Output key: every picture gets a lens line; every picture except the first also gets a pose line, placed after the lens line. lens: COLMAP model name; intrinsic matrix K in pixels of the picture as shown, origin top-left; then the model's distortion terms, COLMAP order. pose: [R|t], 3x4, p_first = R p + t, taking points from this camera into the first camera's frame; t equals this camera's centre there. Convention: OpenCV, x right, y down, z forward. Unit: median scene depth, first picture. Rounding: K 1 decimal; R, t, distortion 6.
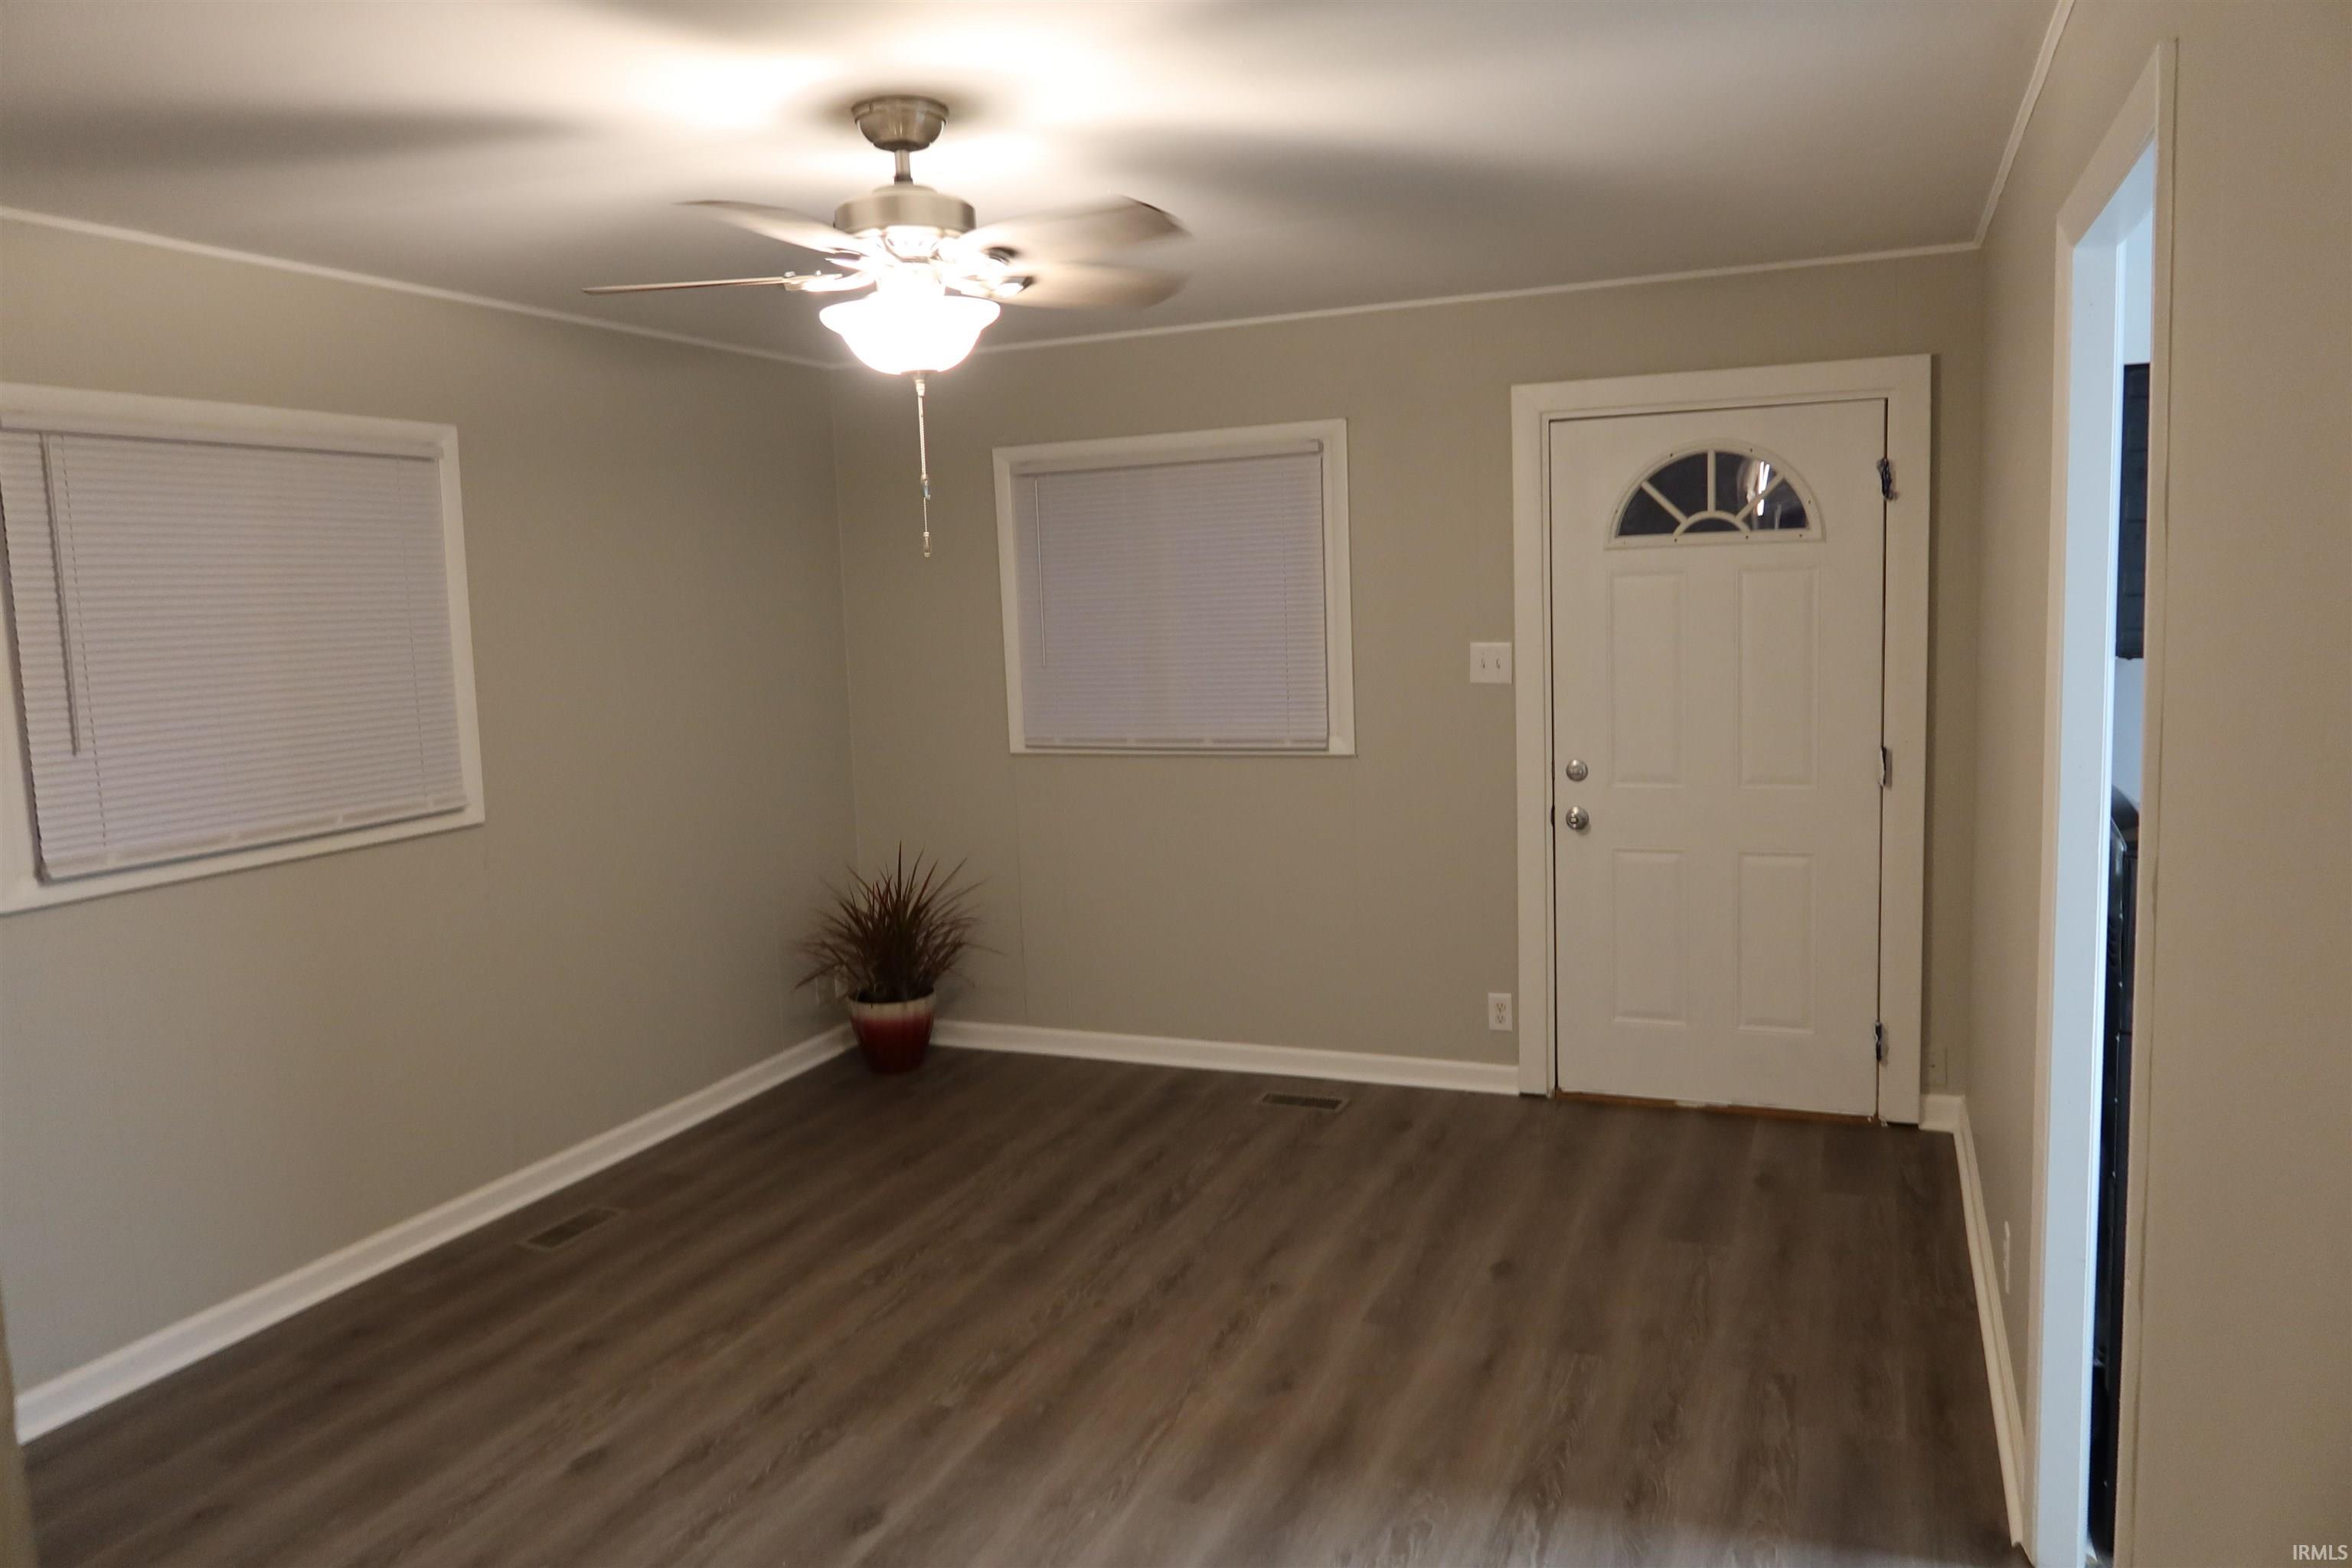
lens RADIAL K [[1625.8, 0, 1156.5], [0, 1625.8, 774.4], [0, 0, 1]] dist [0.001715, -0.000195]
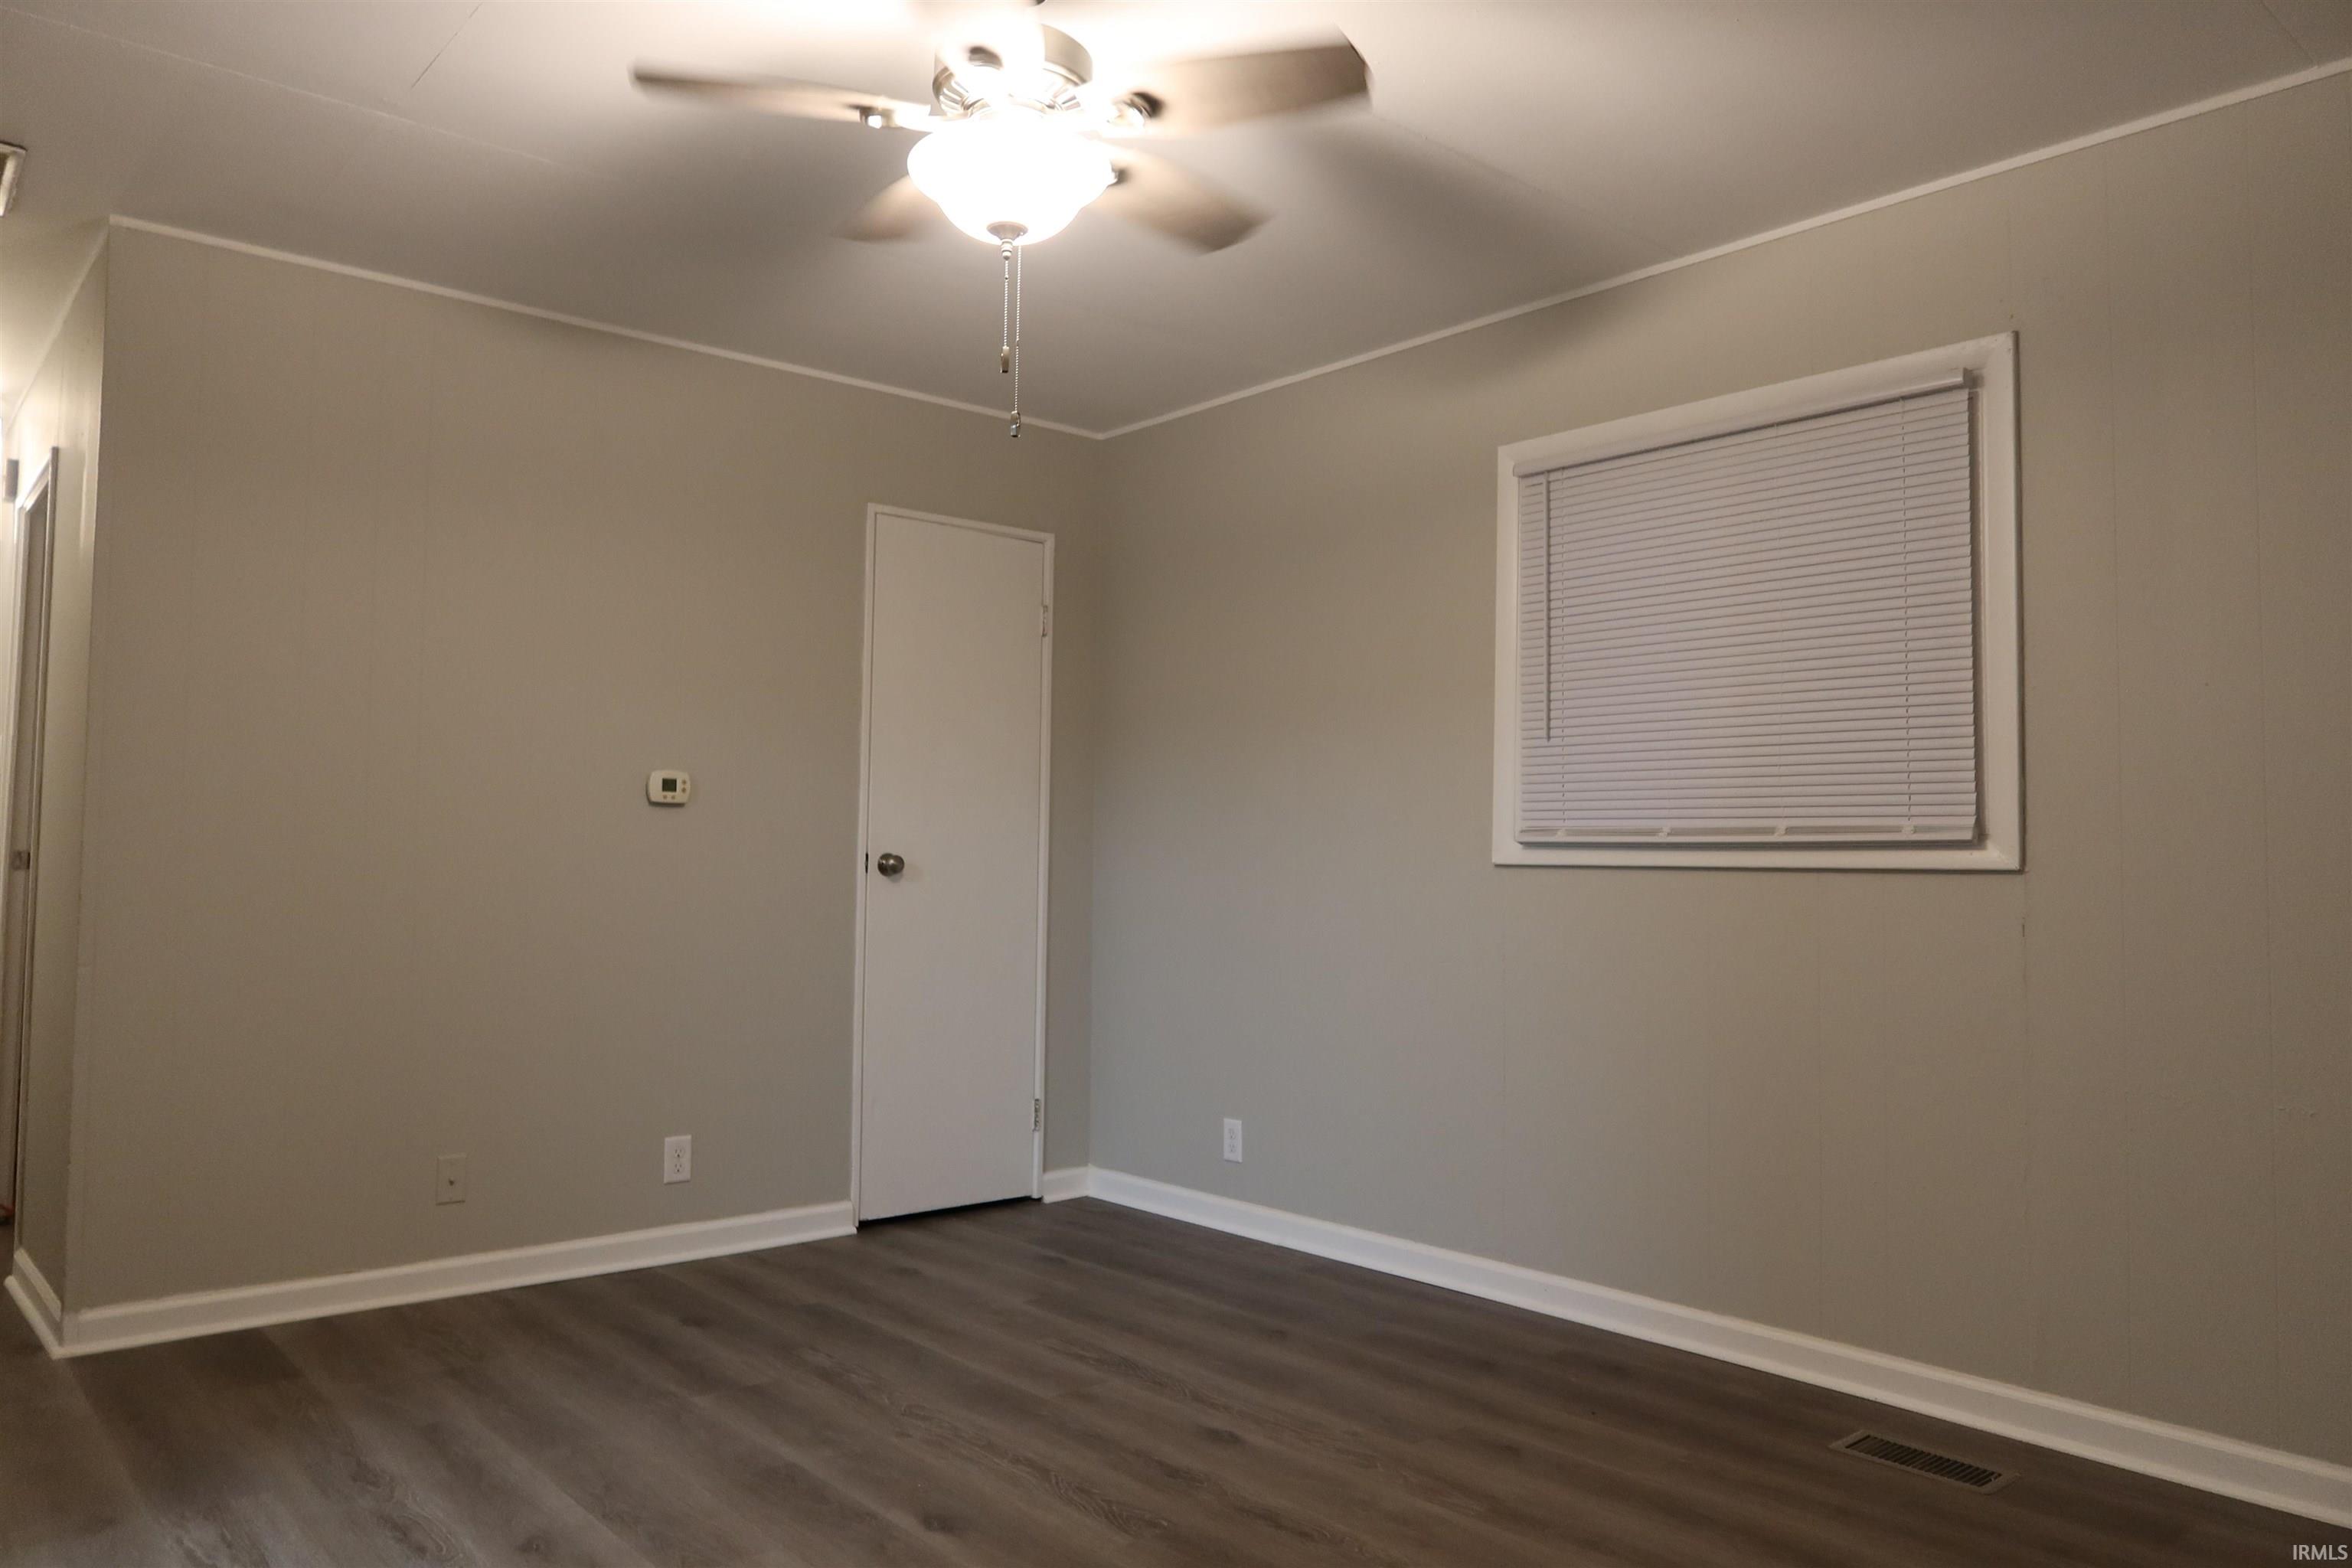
lens RADIAL K [[1625.8, 0, 1156.5], [0, 1625.8, 774.4], [0, 0, 1]] dist [0.001715, -0.000195]
pose [[-0.433113, -0.009715, -0.901287, 0.483549], [-0.093574, 0.995023, 0.034242, -0.001331], [0.896469, 0.099168, -0.431867, 1.186294]]
